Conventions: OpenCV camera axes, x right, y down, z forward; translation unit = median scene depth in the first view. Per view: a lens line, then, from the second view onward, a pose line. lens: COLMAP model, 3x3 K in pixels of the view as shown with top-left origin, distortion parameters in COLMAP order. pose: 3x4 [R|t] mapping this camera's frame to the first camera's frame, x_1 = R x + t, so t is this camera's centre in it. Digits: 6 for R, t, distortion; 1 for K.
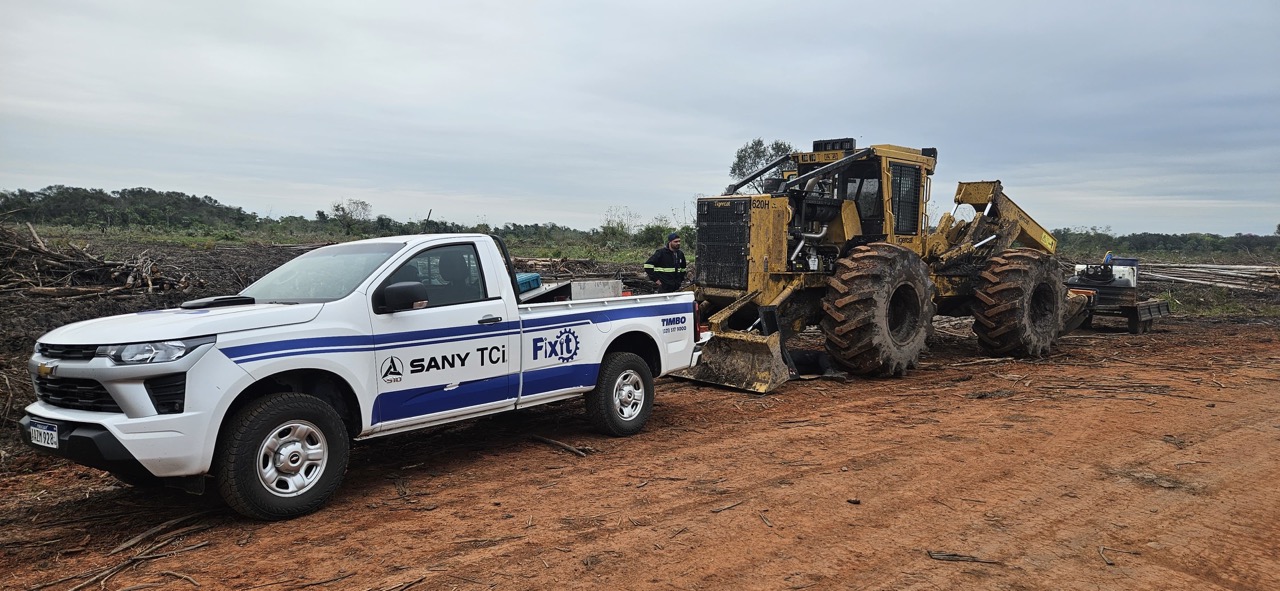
lens RADIAL K [[853.6, 0, 640.0], [0, 853.6, 295.5], [0, 0, 1]] dist [0.053645, -0.007054]
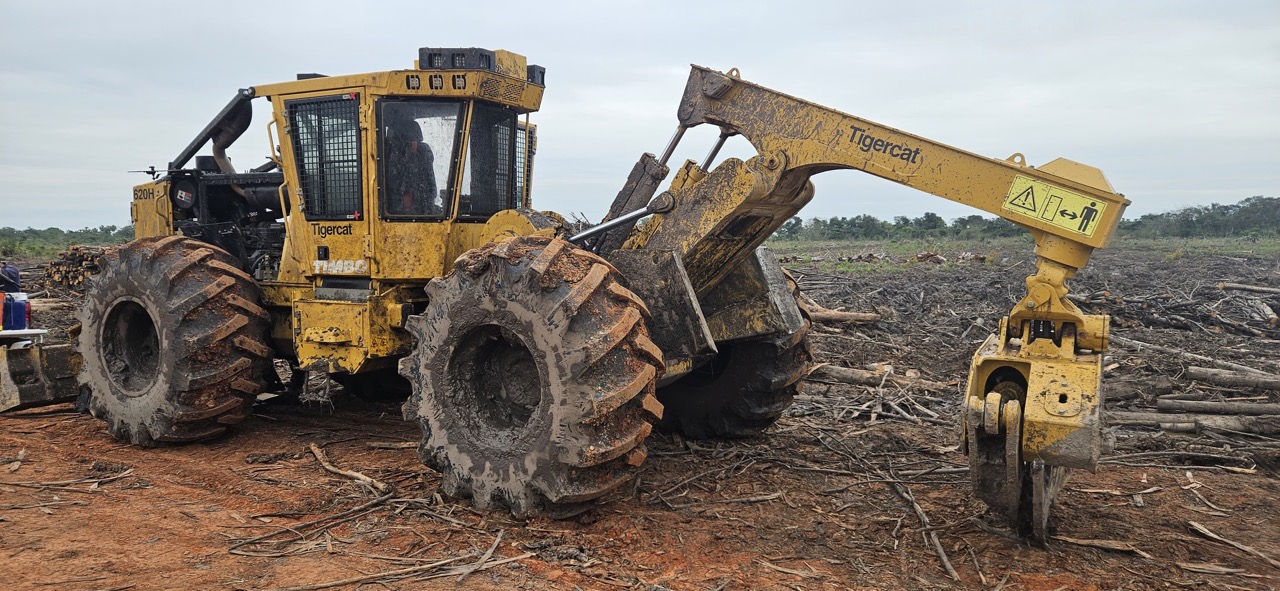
lens RADIAL K [[853.6, 0, 640.0], [0, 853.6, 295.5], [0, 0, 1]] dist [0.053645, -0.007054]
pose [[0.331683, 0.032592, -0.942828, 1.047992], [-0.046470, 0.998754, 0.018177, -0.046564], [0.942246, 0.037784, 0.332785, 1.147198]]
